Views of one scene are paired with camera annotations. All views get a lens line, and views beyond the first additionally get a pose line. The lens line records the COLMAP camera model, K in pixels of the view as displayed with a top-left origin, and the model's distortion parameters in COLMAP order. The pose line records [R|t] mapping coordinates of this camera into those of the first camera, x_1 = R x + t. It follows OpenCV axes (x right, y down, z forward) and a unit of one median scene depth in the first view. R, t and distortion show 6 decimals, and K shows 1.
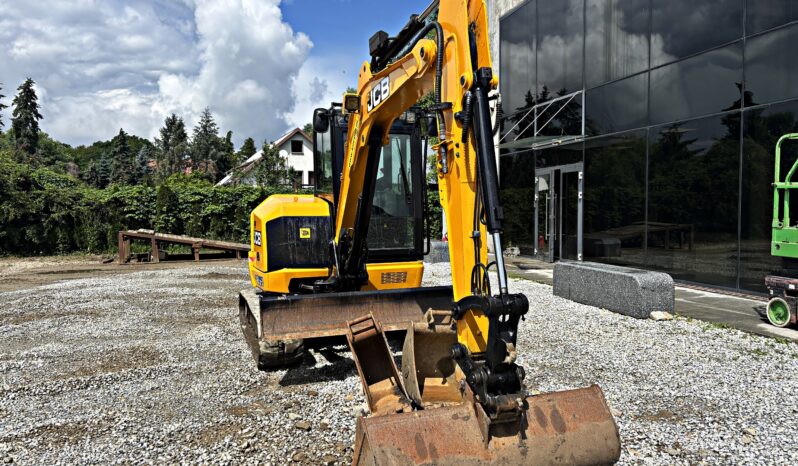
lens RADIAL K [[602.6, 0, 404.6], [0, 602.6, 237.8], [0, 0, 1]] dist [0.048081, -0.052098]
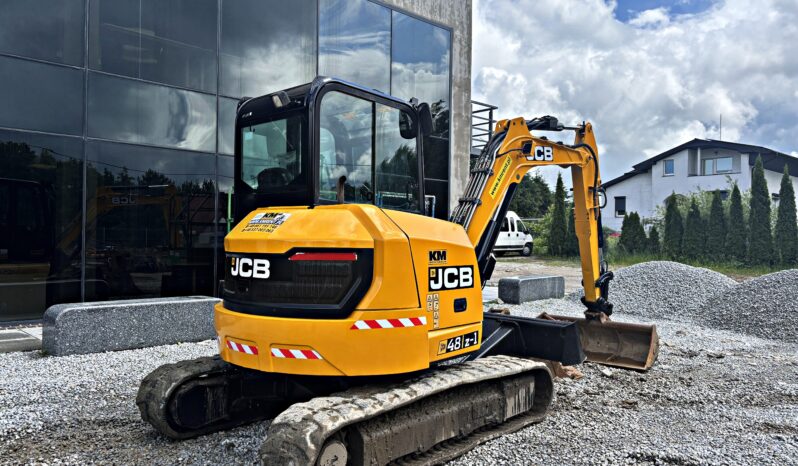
lens RADIAL K [[602.6, 0, 395.6], [0, 602.6, 235.8], [0, 0, 1]] dist [0.048081, -0.052098]
pose [[-0.461868, 0.008405, 0.886909, -0.775455], [0.040077, 0.999132, 0.011402, -0.052888], [-0.886043, 0.040811, -0.461804, 1.344208]]
